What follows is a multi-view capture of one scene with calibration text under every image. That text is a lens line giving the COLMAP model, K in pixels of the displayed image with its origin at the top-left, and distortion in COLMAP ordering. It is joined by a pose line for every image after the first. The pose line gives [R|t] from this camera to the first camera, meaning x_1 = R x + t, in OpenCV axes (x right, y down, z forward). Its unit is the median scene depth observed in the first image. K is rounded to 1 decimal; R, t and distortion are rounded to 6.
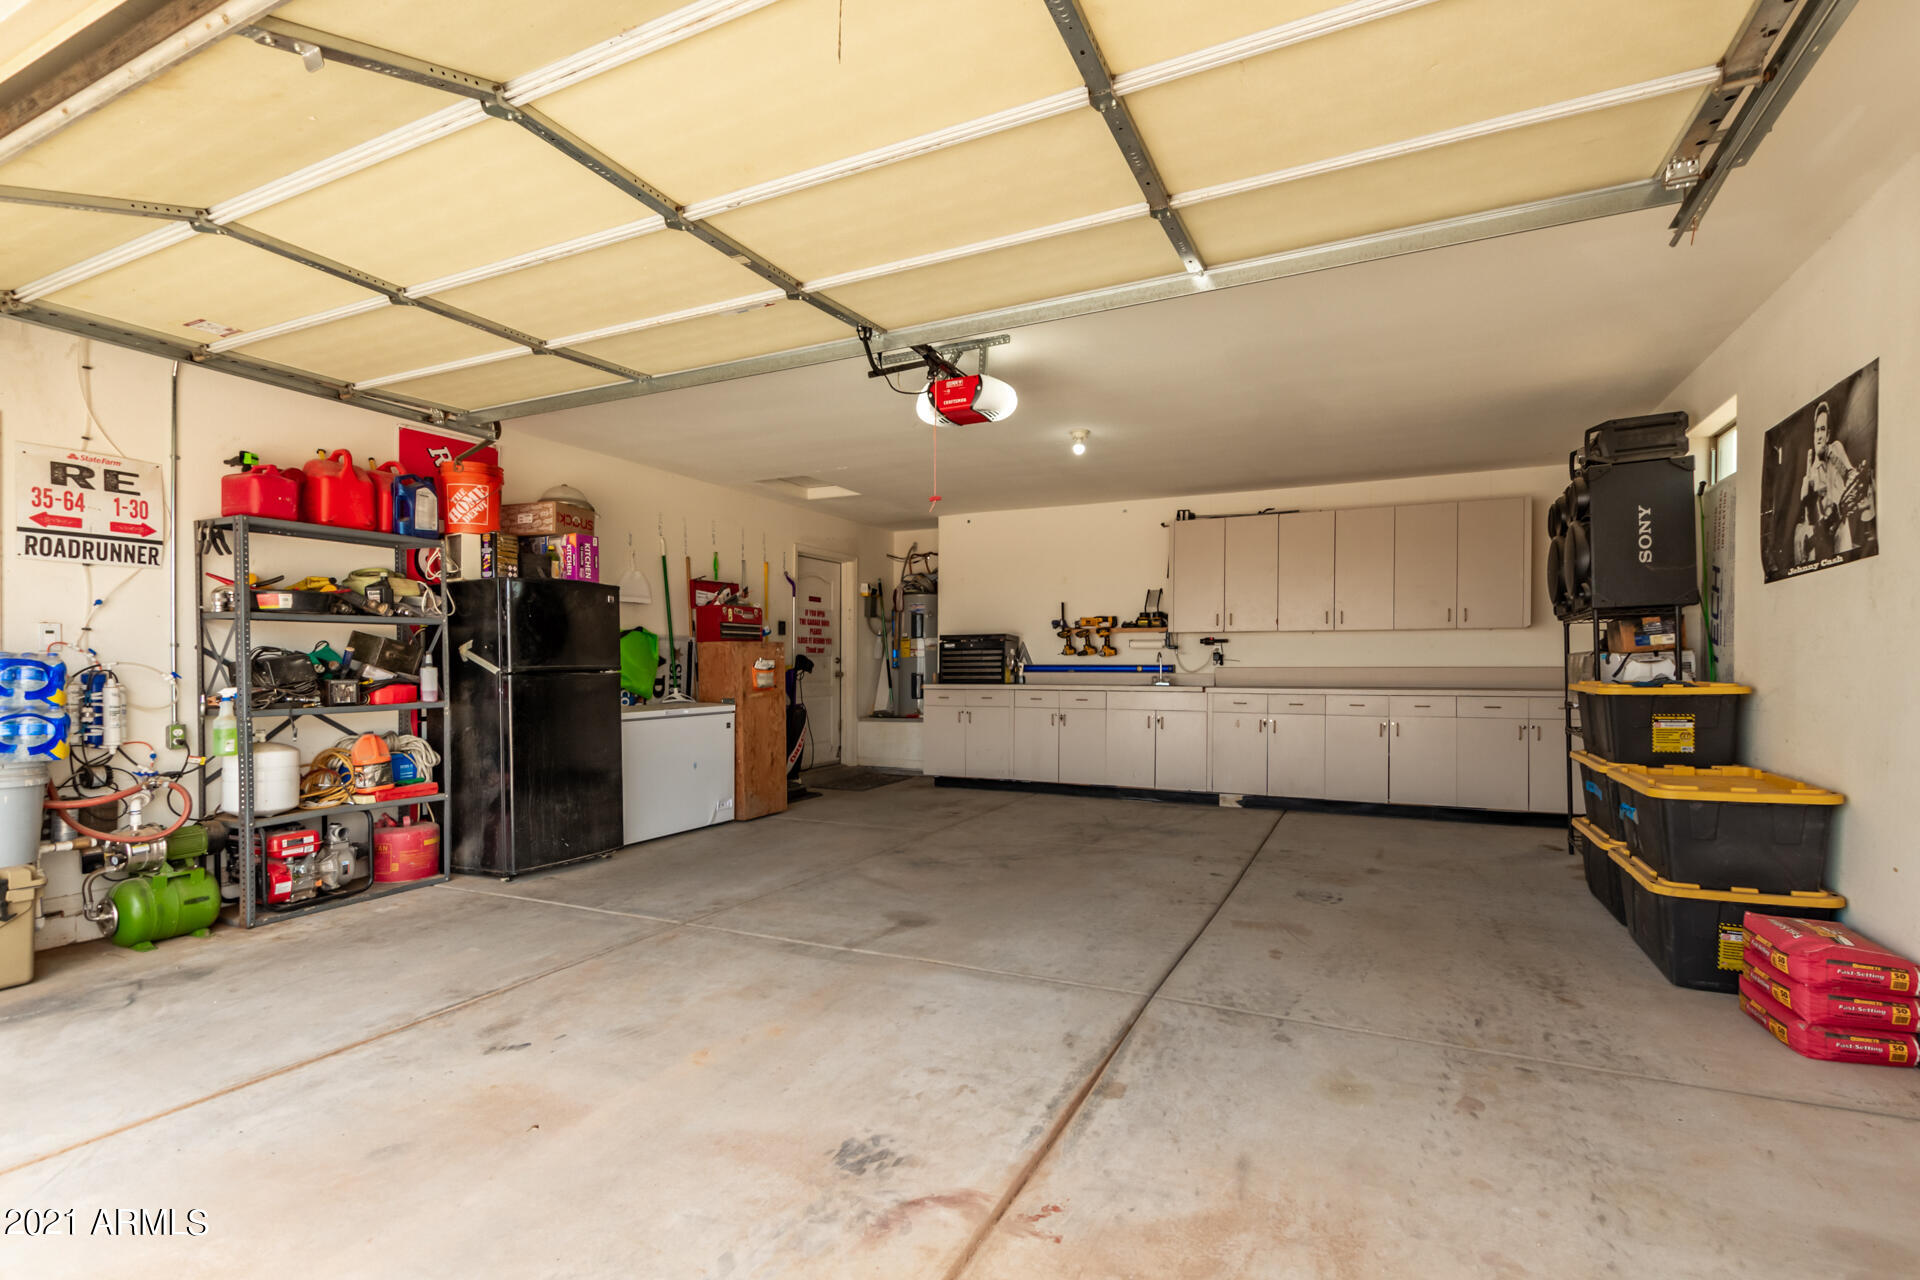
lens RADIAL K [[884.8, 0, 961.7], [0, 884.8, 678.1], [0, 0, 1]] dist [0.000809, -0.000029]
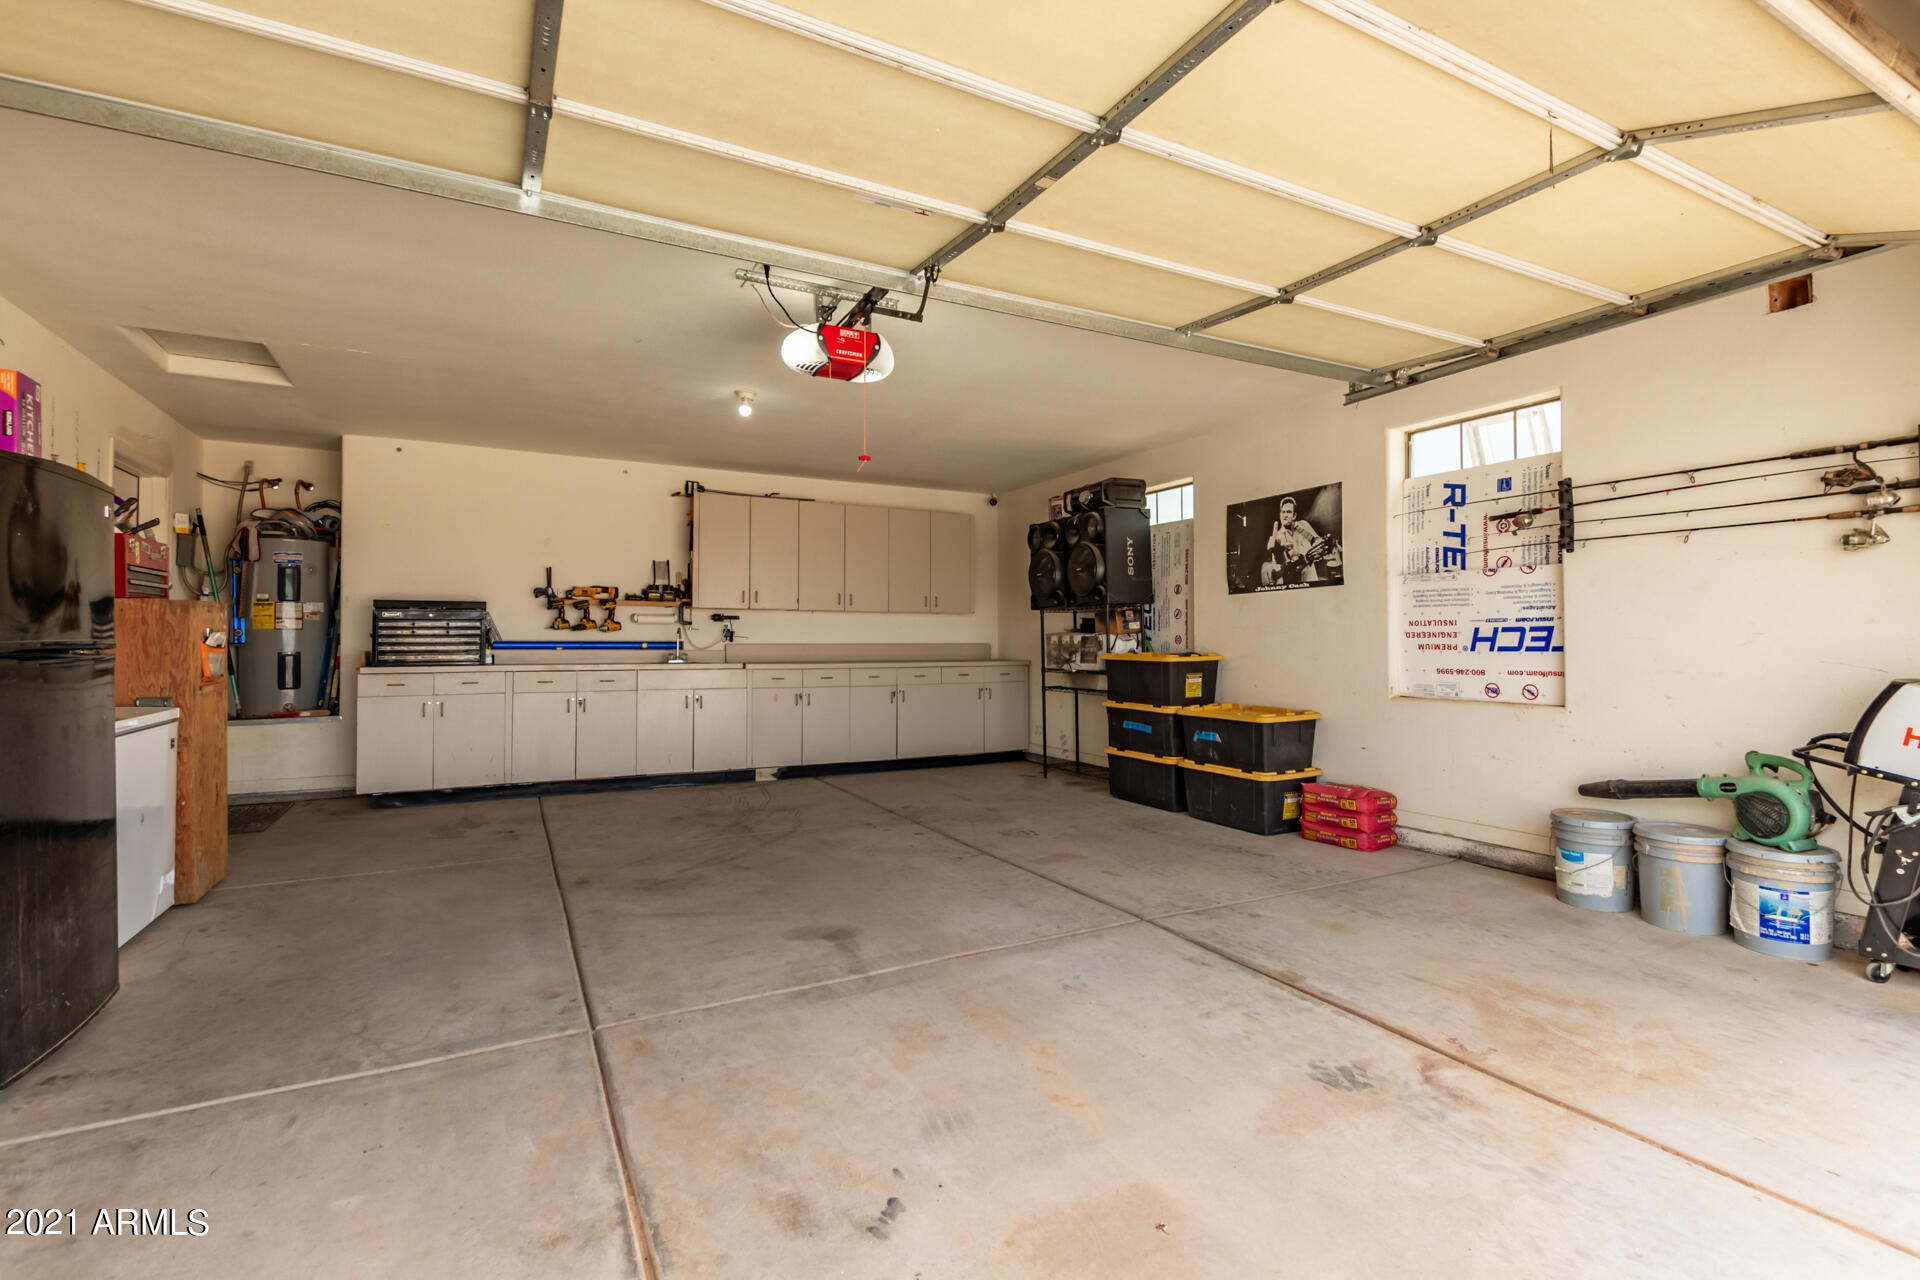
lens RADIAL K [[884.9, 0, 960.0], [0, 884.9, 640.0], [0, 0, 1]] dist [0.004092, -0.000262]
pose [[0.590648, 0.003638, 0.806921, -0.758588], [0.009694, 0.999886, -0.011603, -0.005310], [-0.806871, 0.014675, 0.590545, 0.415088]]
